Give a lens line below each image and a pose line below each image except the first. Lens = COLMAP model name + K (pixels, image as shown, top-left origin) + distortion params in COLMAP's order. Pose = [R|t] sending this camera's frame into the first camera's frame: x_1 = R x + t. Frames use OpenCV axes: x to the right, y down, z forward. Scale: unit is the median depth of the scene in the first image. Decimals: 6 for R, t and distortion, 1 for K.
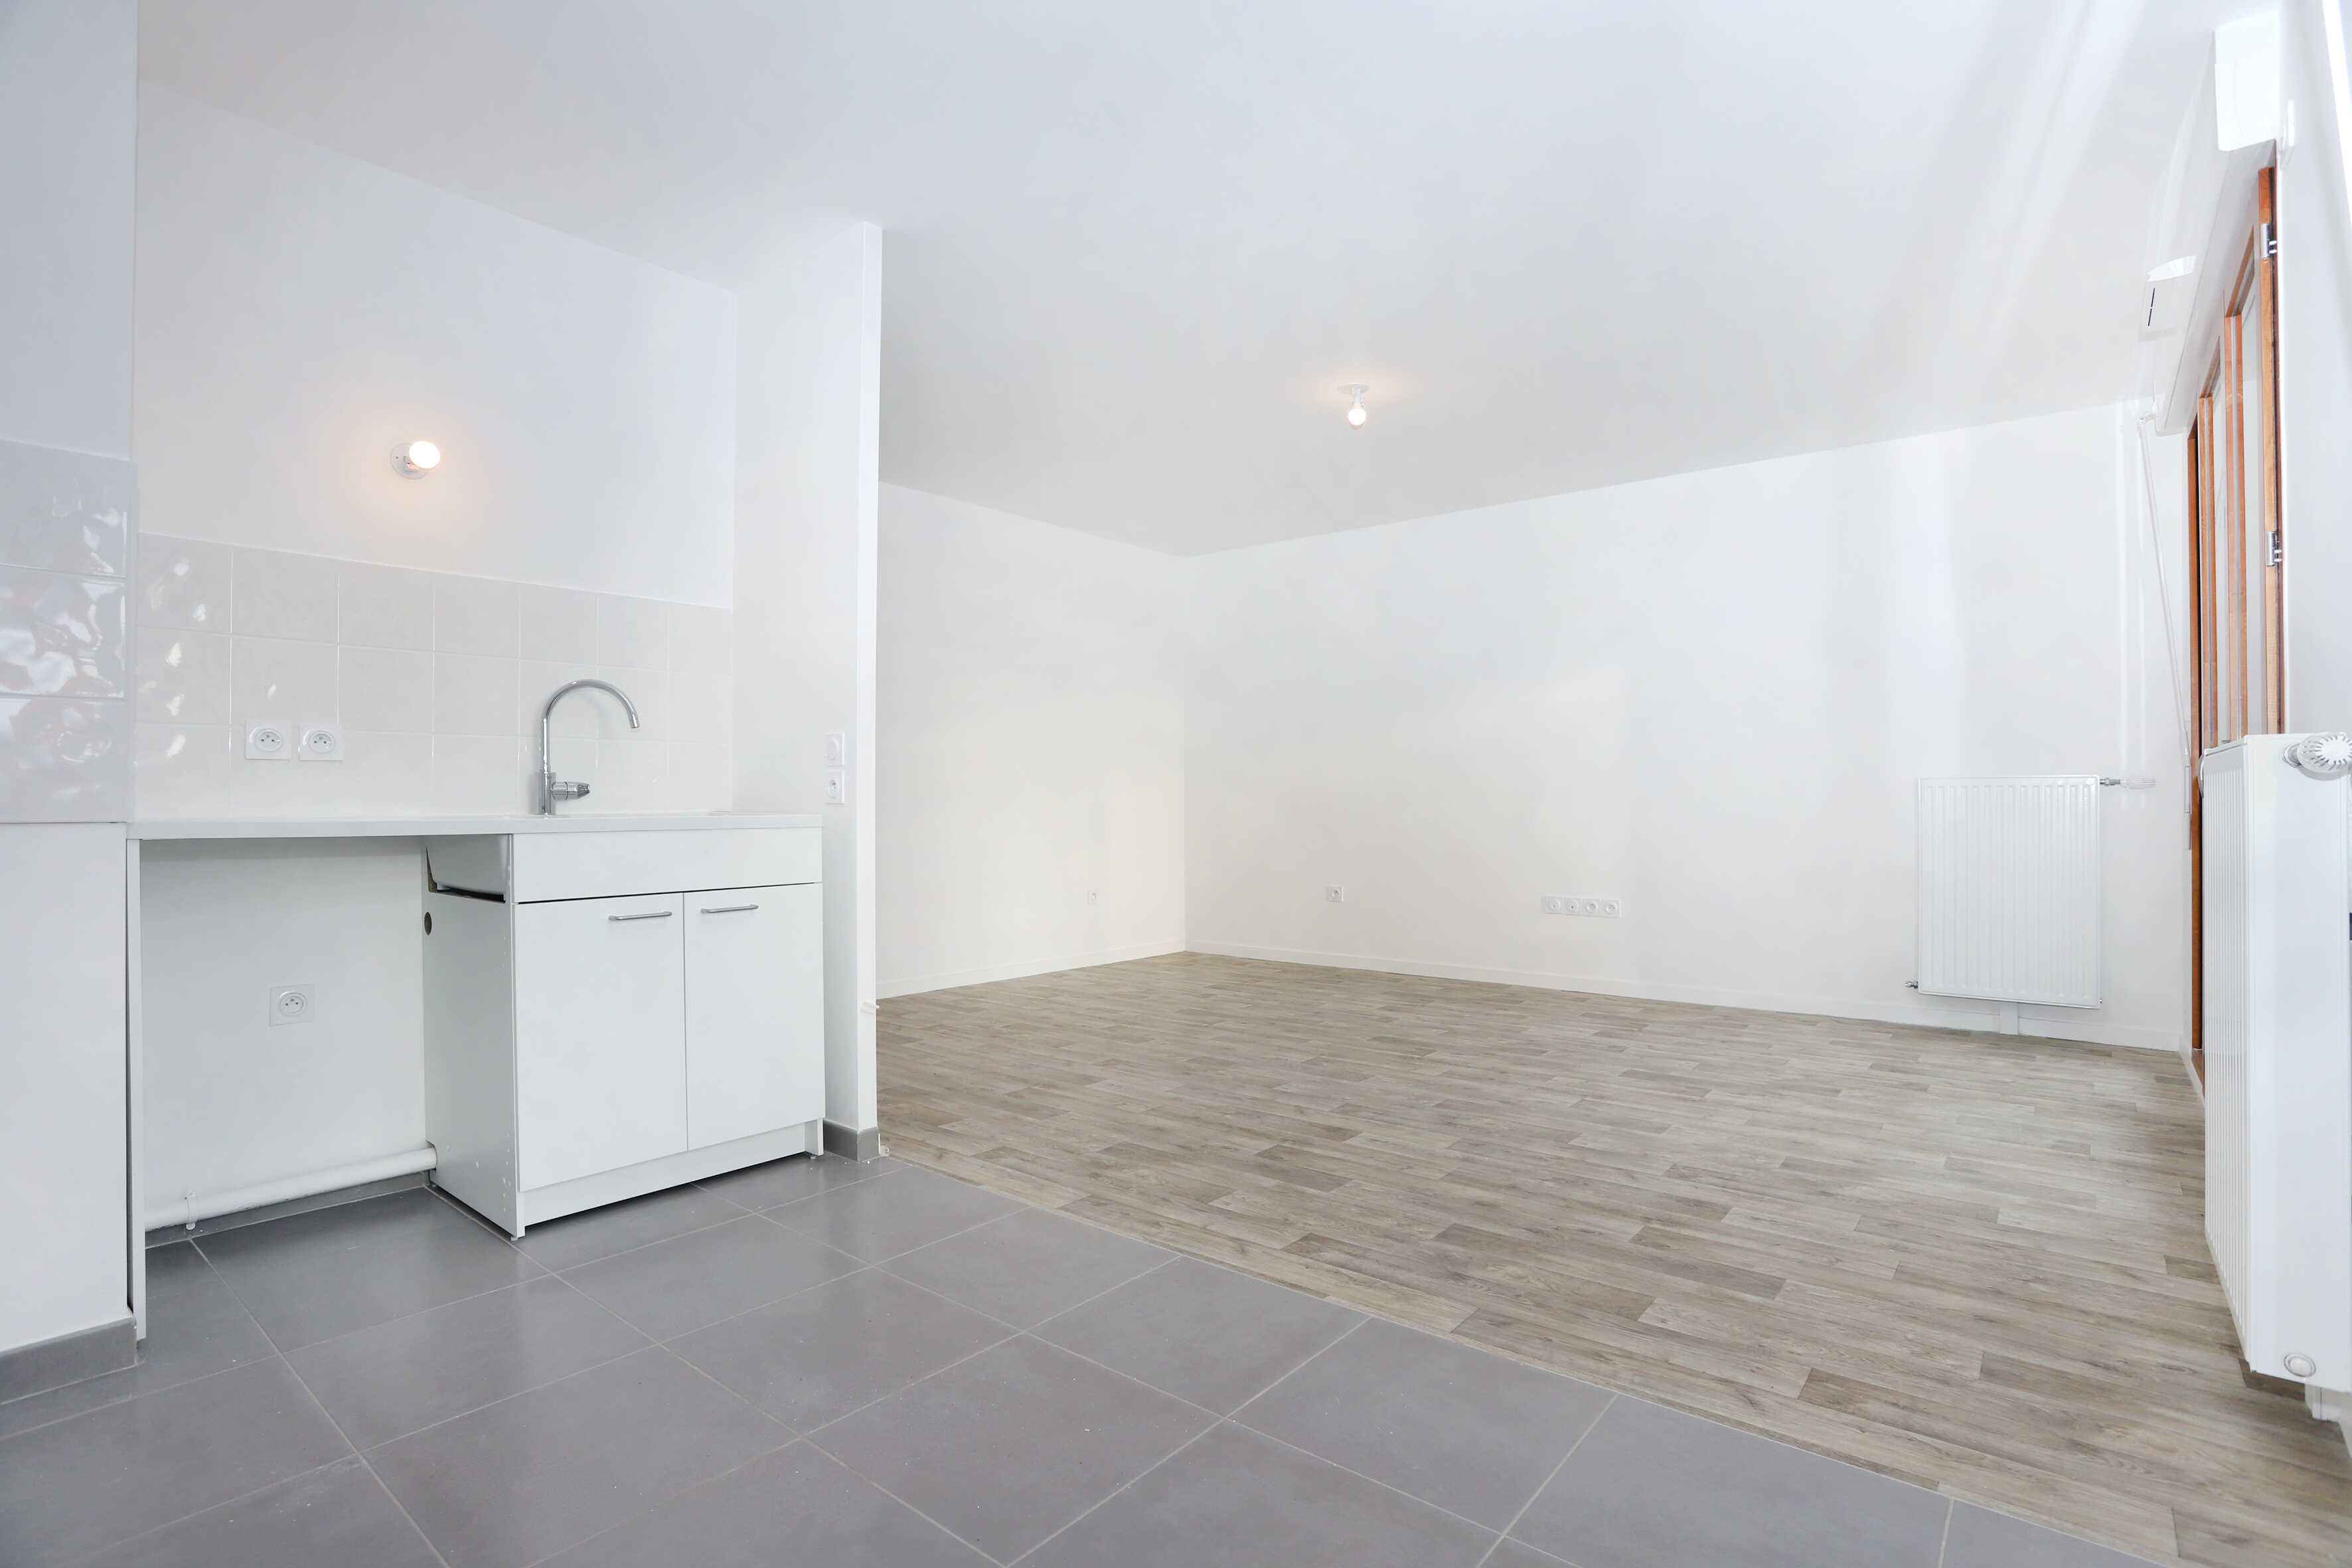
lens RADIAL K [[1145.1, 0, 1173.8], [0, 1145.1, 789.2], [0, 0, 1]] dist [-0.007430, 0.000905]
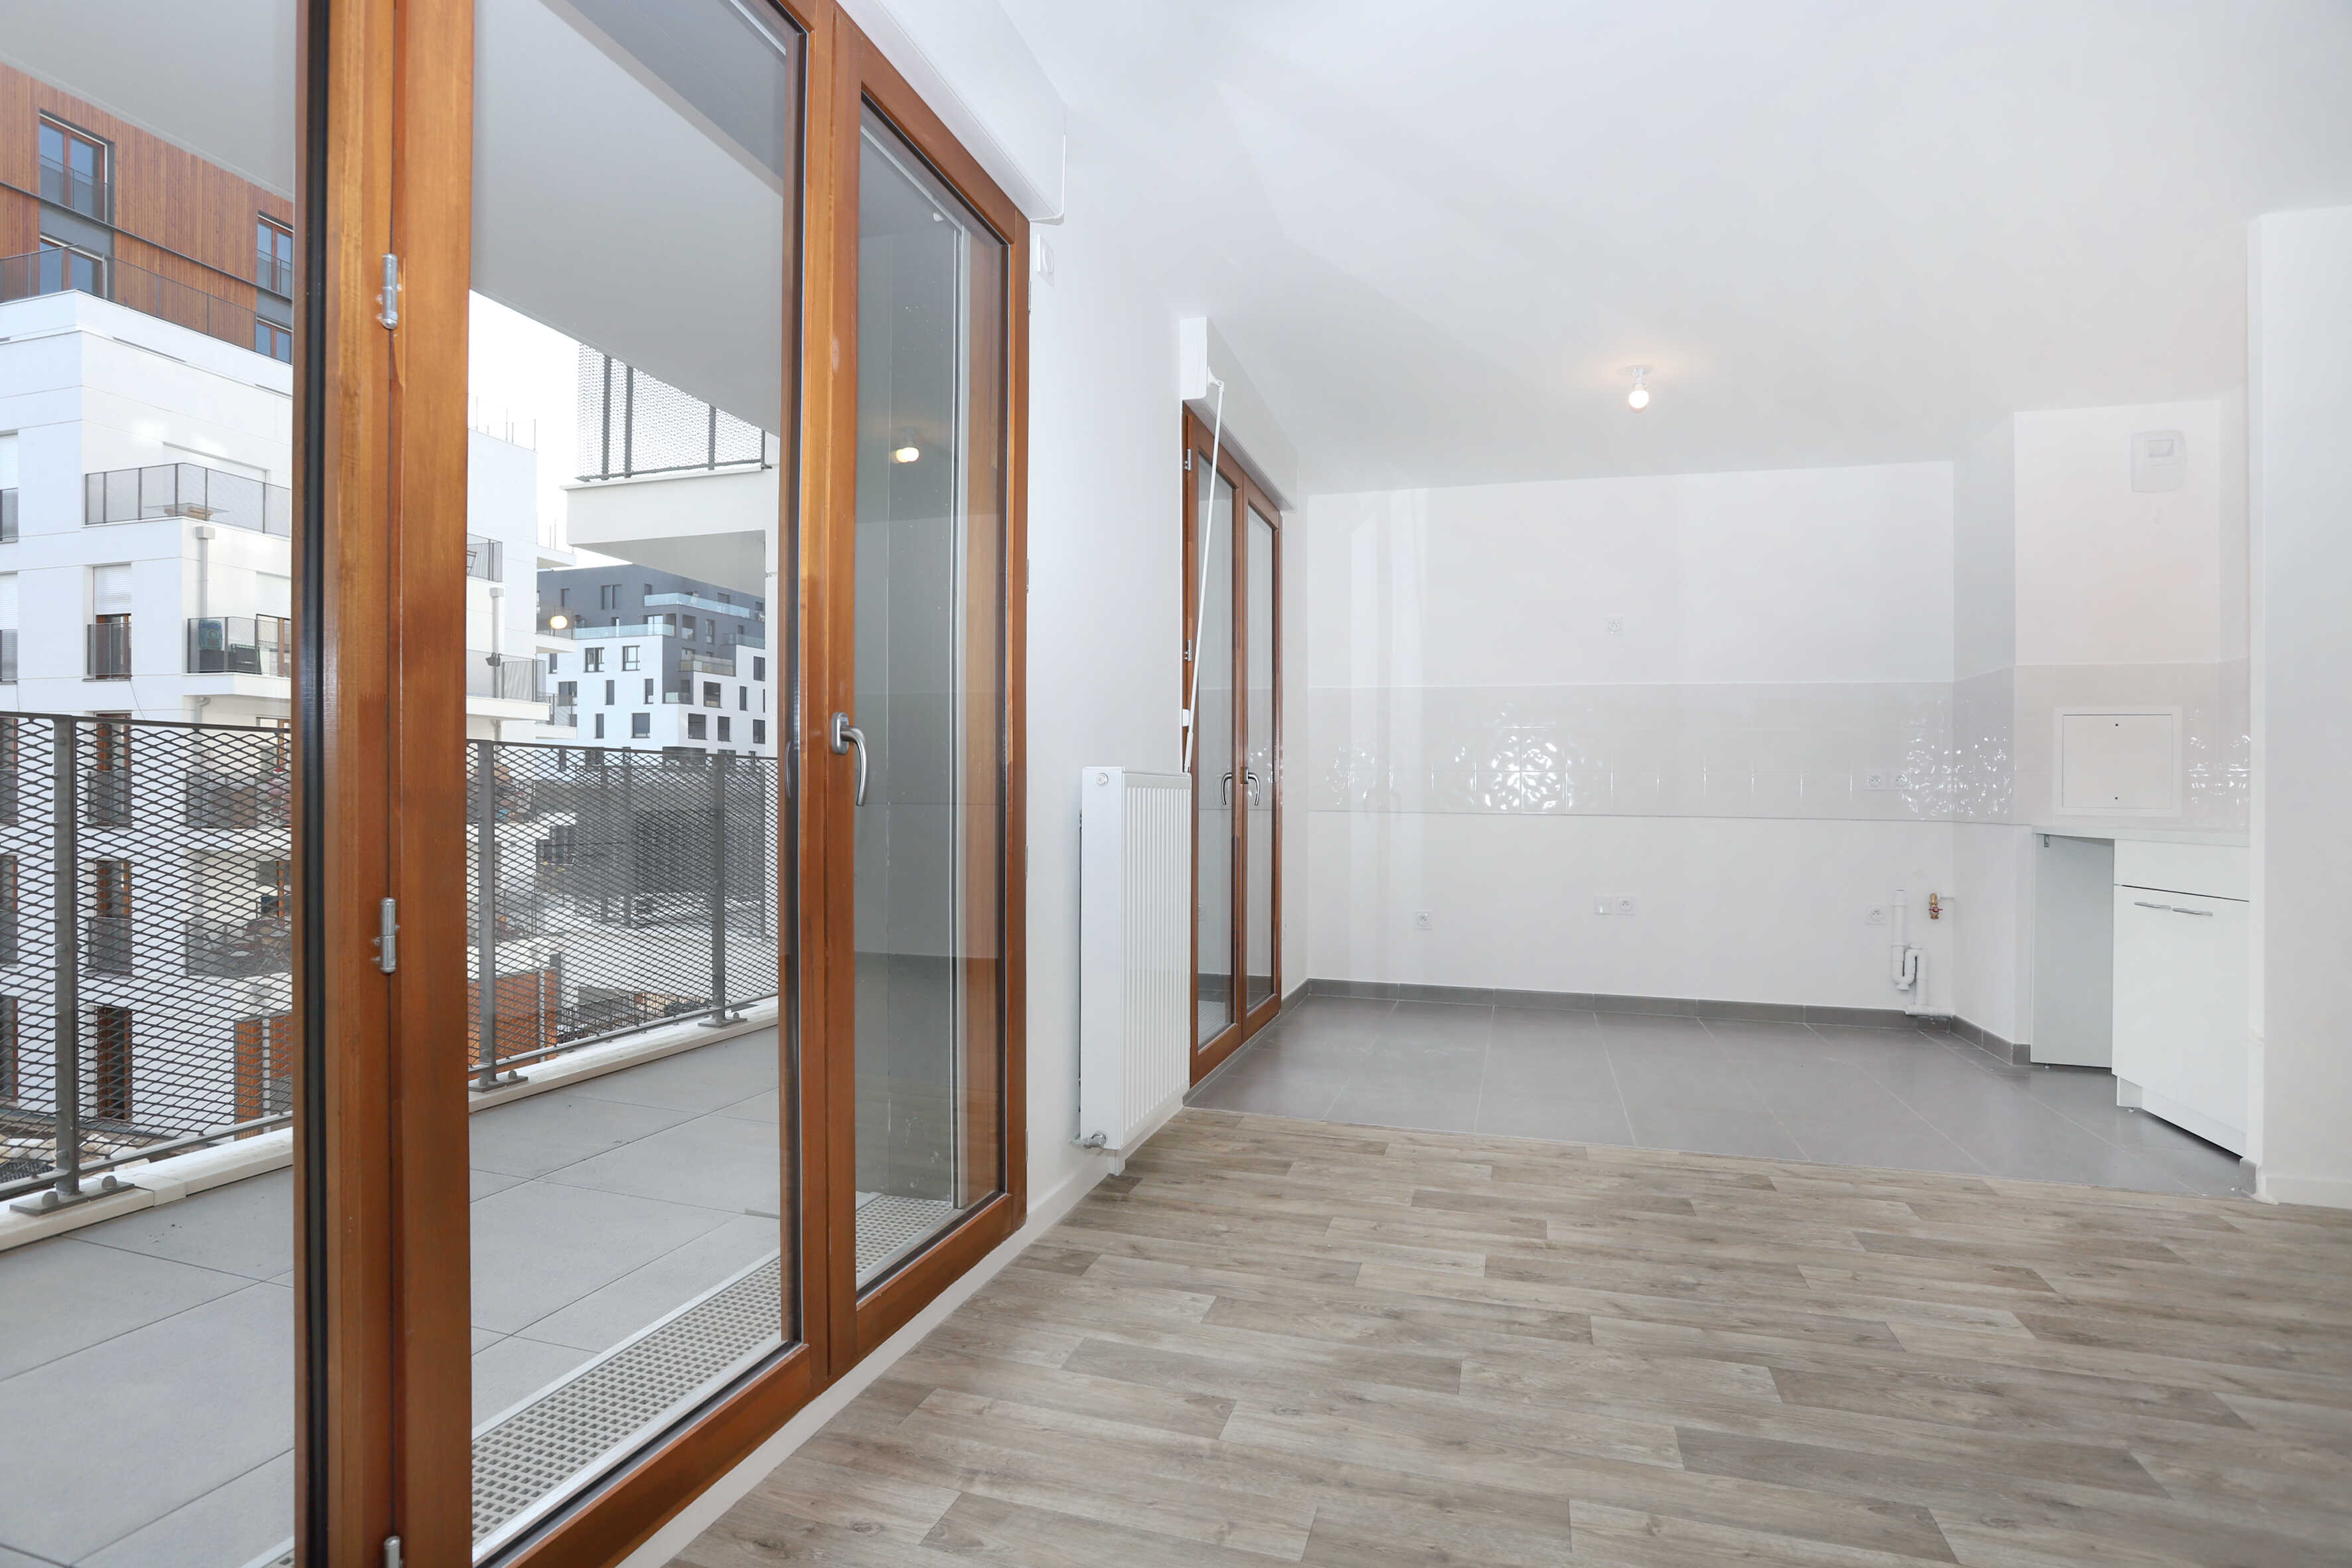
lens RADIAL K [[1145.1, 0, 1162.9], [0, 1145.1, 820.9], [0, 0, 1]] dist [-0.007430, 0.000905]
pose [[-0.933282, -0.007592, -0.359063, 1.041957], [-0.010313, 0.999931, 0.005663, 0.016979], [0.358995, 0.008988, -0.933296, 1.736590]]
